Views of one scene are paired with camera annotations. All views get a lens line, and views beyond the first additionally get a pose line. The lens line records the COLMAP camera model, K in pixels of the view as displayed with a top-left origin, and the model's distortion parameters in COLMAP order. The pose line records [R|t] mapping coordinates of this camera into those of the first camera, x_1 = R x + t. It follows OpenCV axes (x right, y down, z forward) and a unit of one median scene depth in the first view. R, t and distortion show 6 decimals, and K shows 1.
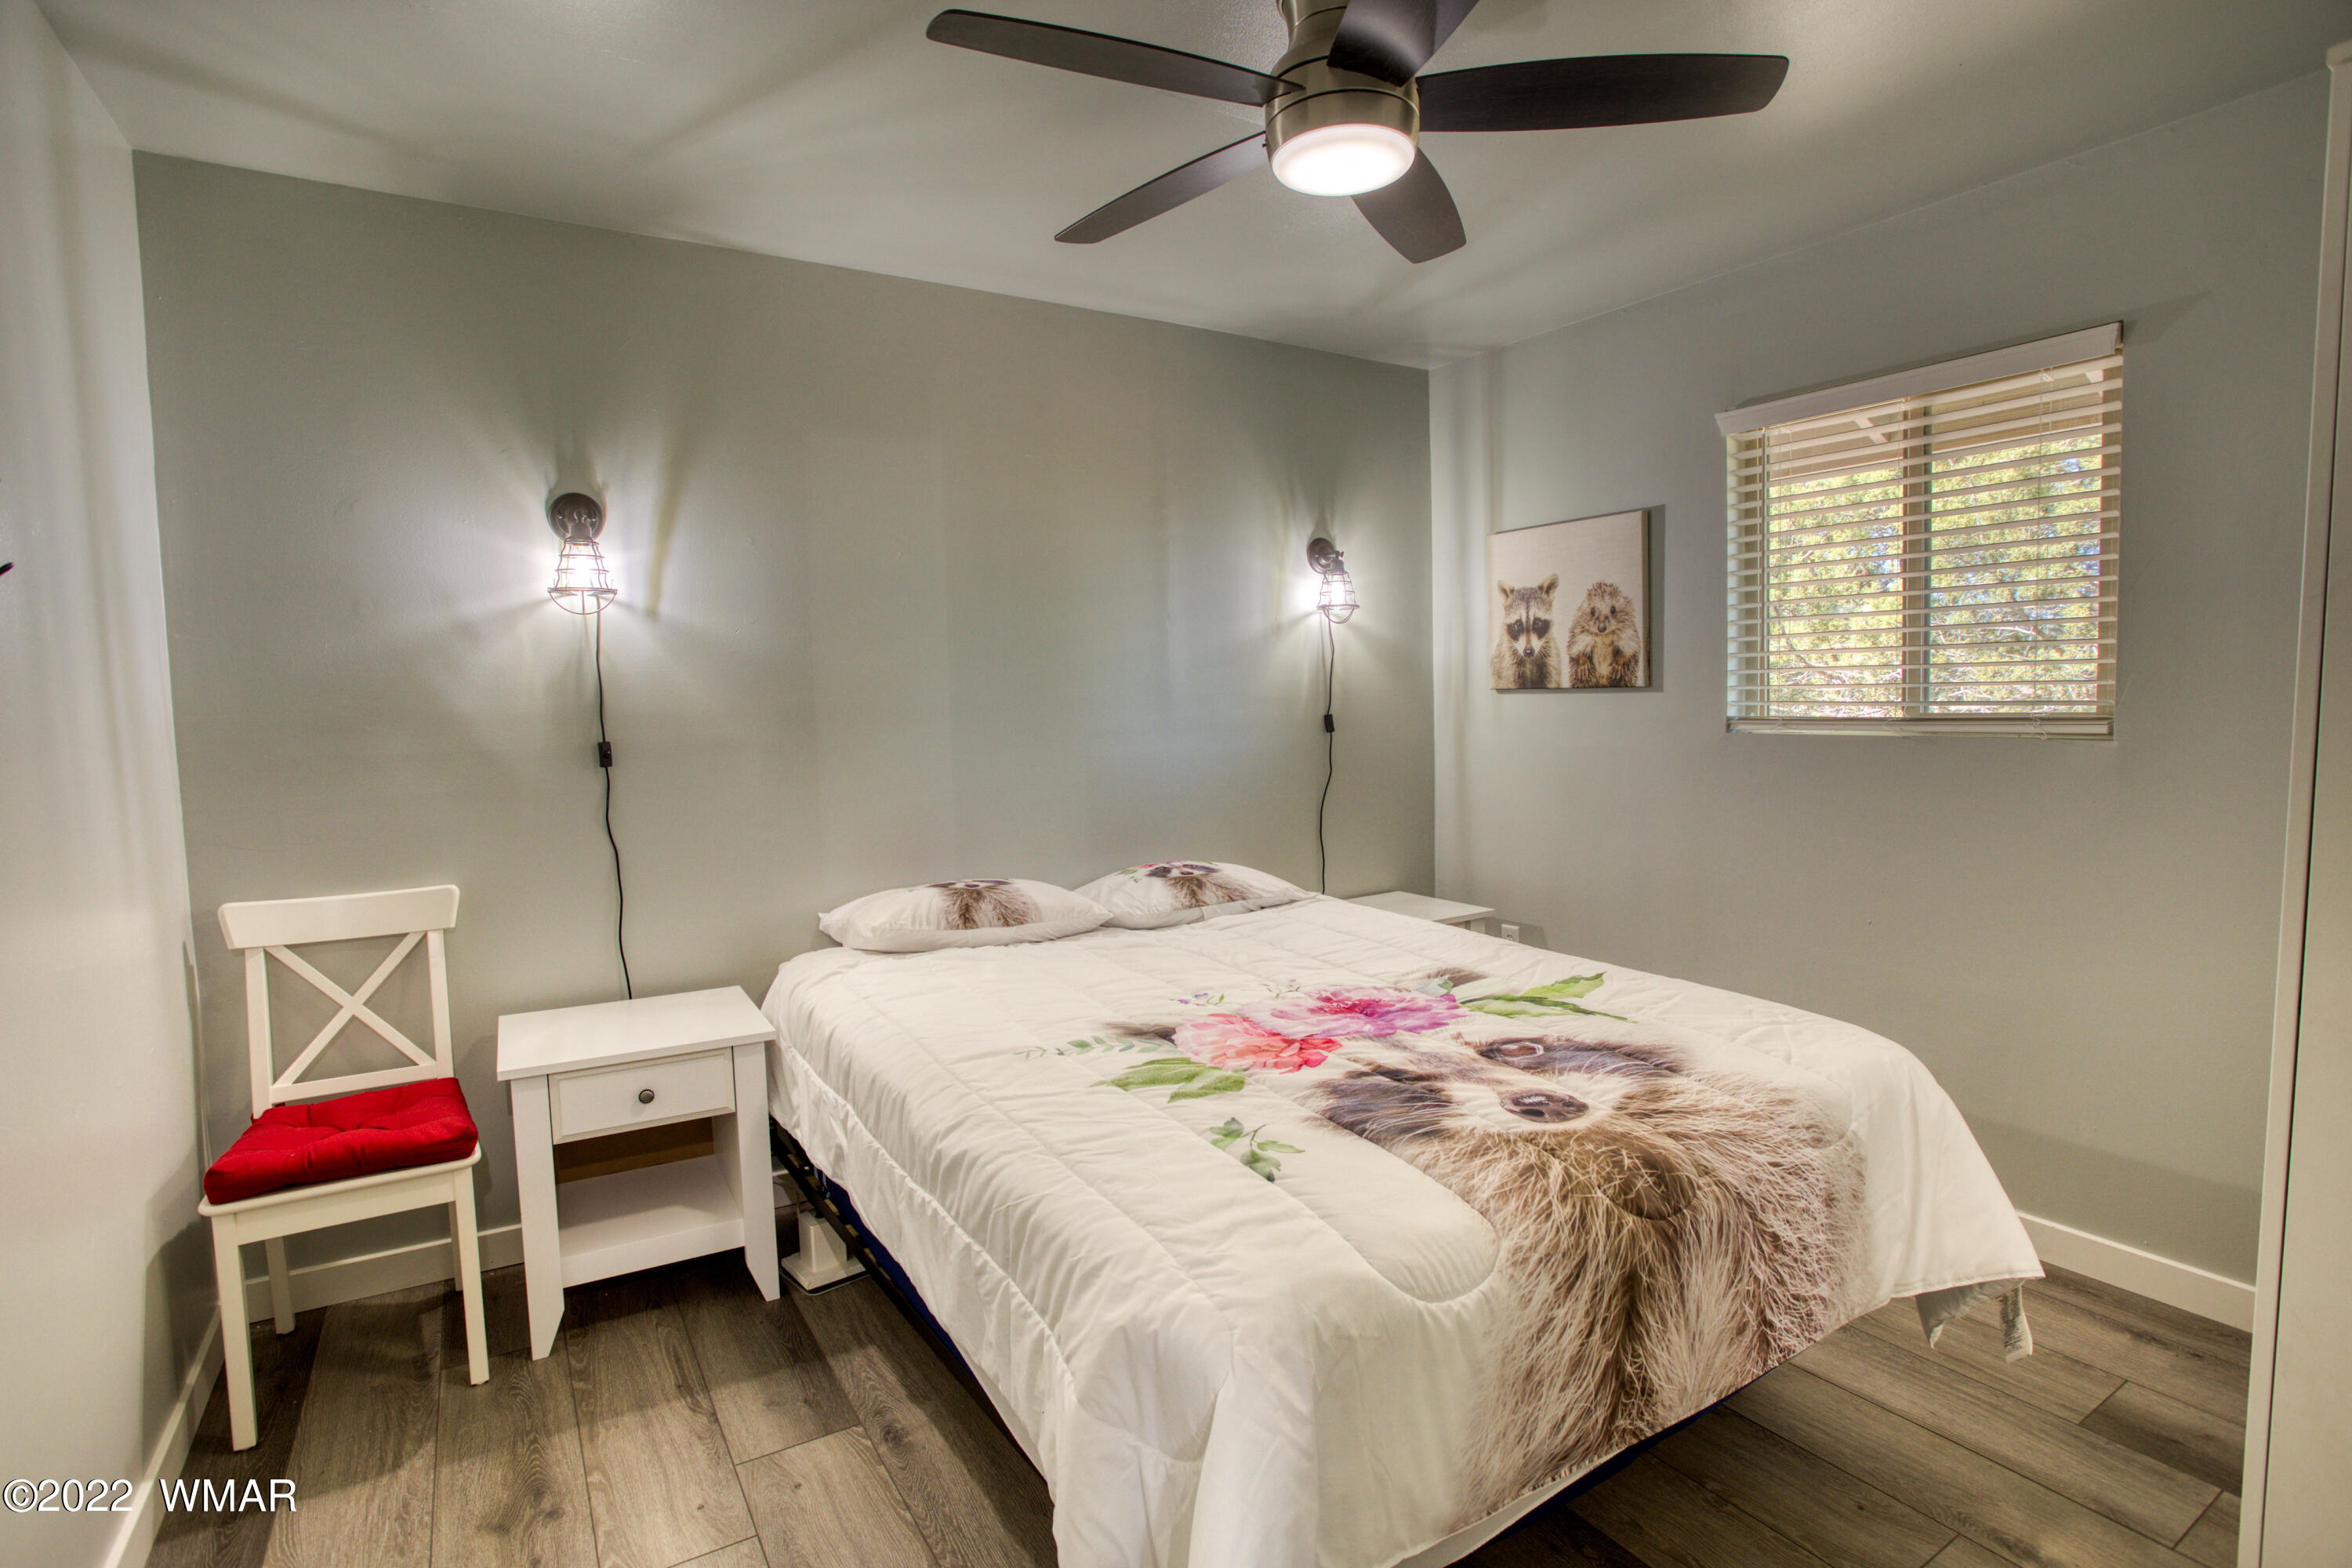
lens RADIAL K [[1142.2, 0, 1171.2], [0, 1142.2, 773.6], [0, 0, 1]] dist [-0.057457, 0.023827]
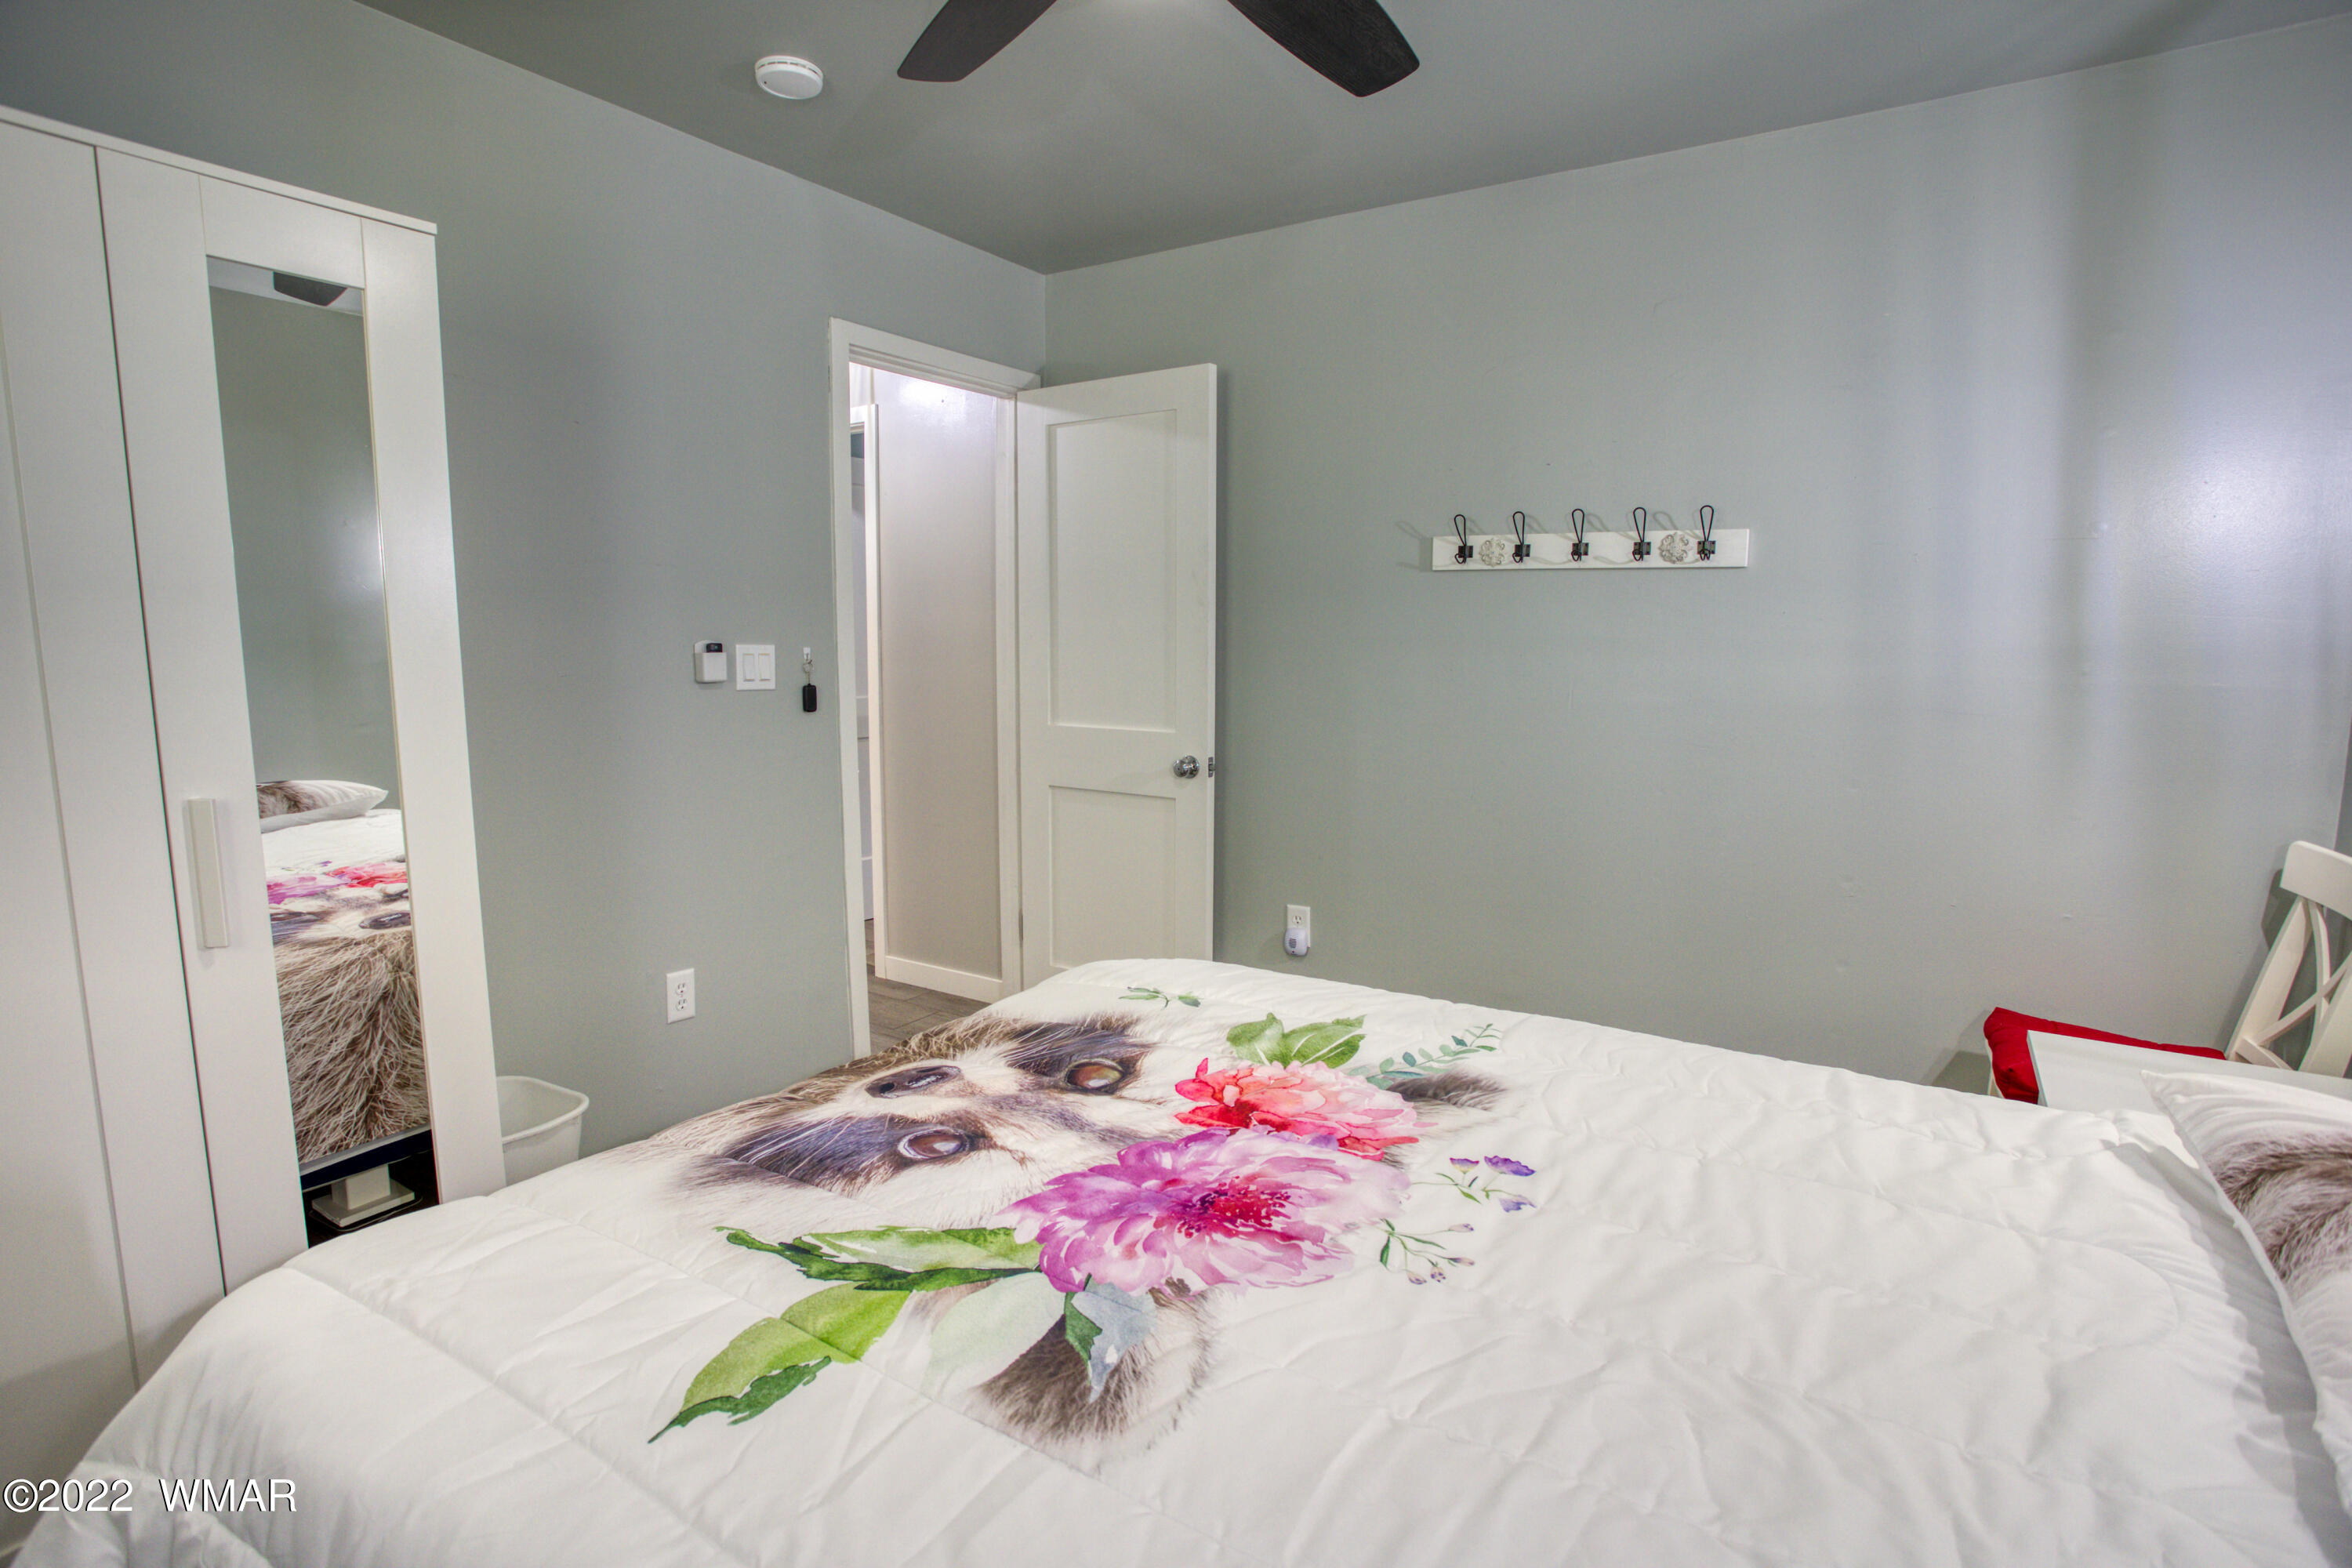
lens RADIAL K [[1142.2, 0, 1171.2], [0, 1142.2, 773.6], [0, 0, 1]] dist [-0.057457, 0.023827]
pose [[-0.901190, 0.070375, -0.427672, 0.439824], [-0.018955, 0.979387, 0.201104, -0.117065], [0.433009, 0.189339, -0.881280, 1.573542]]
